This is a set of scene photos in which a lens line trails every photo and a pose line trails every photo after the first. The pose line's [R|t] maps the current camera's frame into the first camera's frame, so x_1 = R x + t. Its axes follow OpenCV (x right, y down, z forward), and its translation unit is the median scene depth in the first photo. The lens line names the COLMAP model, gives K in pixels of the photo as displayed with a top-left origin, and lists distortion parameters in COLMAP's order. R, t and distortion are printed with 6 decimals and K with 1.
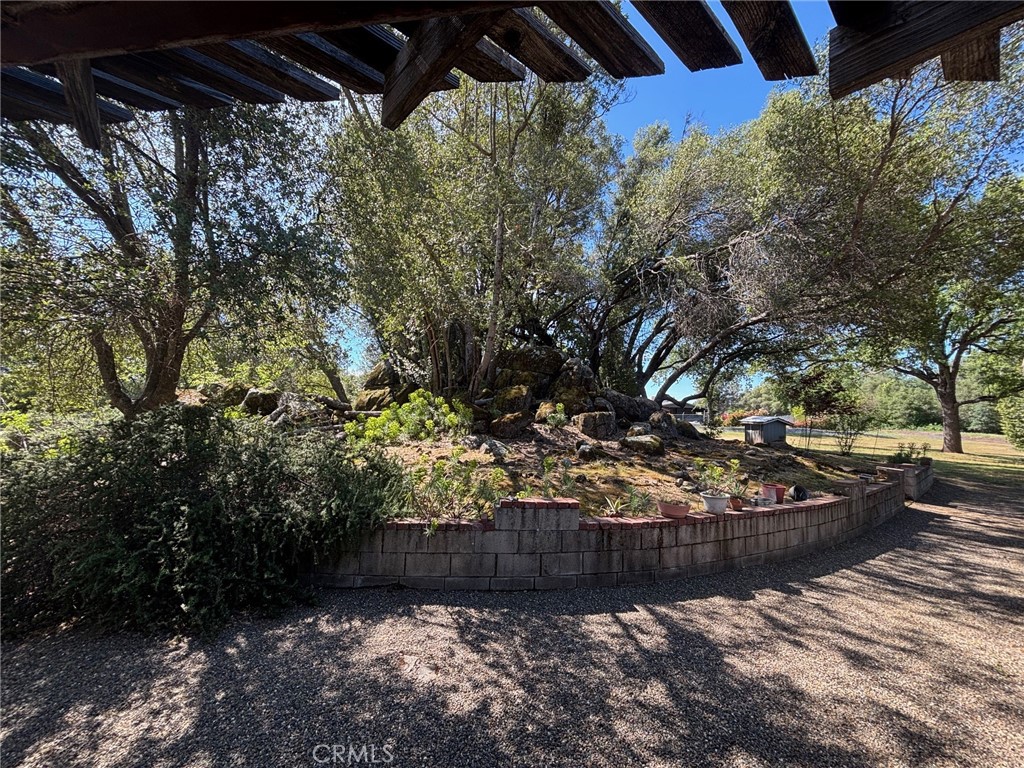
lens RADIAL K [[412.8, 0, 511.0], [0, 412.8, 381.8], [0, 0, 1]] dist [0.002427, 0.000270]
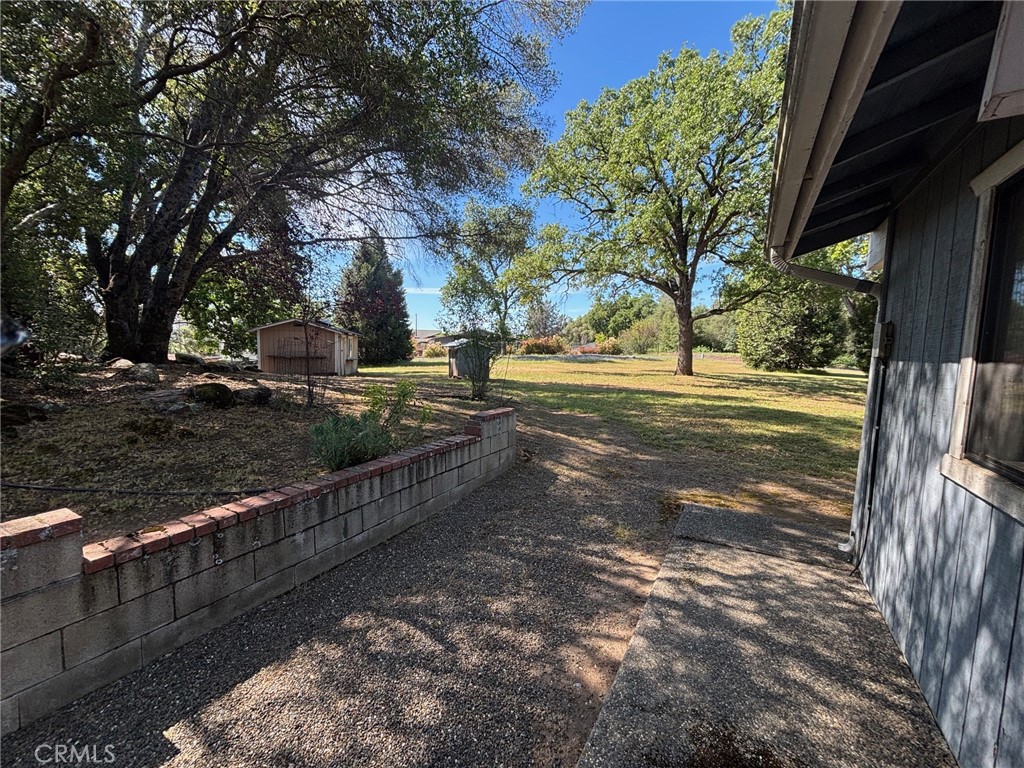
lens RADIAL K [[412.8, 0, 512.2], [0, 412.8, 383.3], [0, 0, 1]] dist [0.002427, 0.000270]
pose [[0.942487, -0.058251, 0.329128, 0.308043], [0.004223, 0.986693, 0.162537, 0.031336], [-0.334216, -0.151799, 0.930192, 0.213409]]
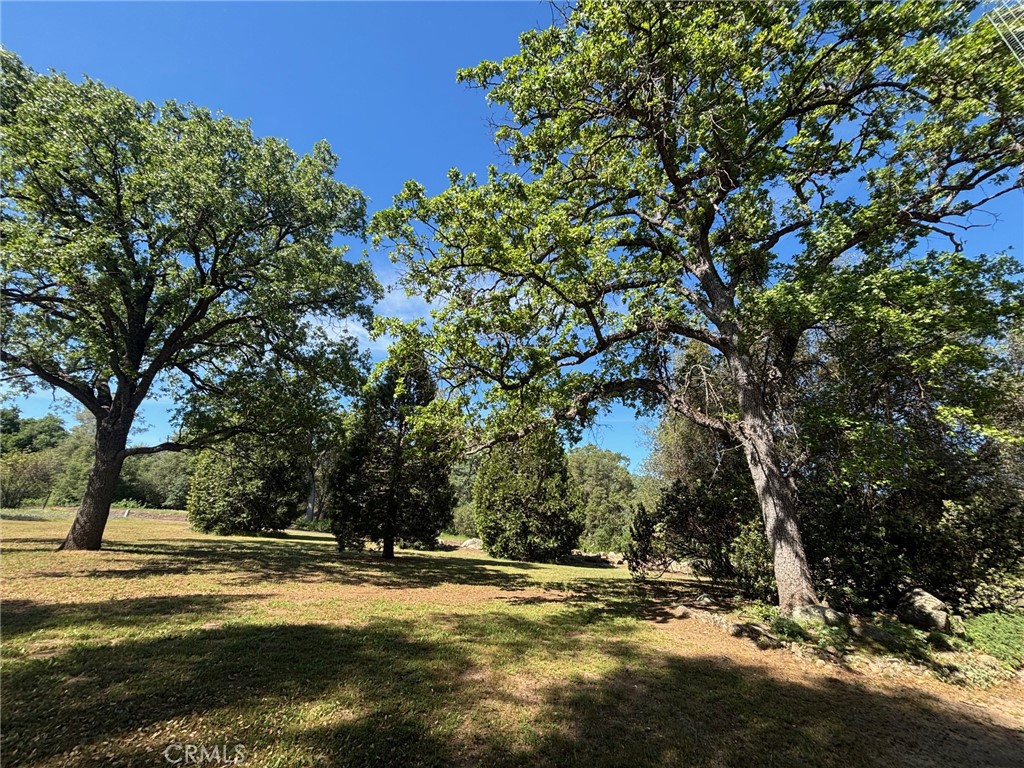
lens RADIAL K [[412.8, 0, 510.1], [0, 412.8, 381.7], [0, 0, 1]] dist [0.002427, 0.000270]
pose [[0.077243, 0.280668, 0.956692, 0.413731], [-0.103673, 0.956618, -0.272276, 0.043544], [-0.991608, -0.078151, 0.102990, 0.324818]]
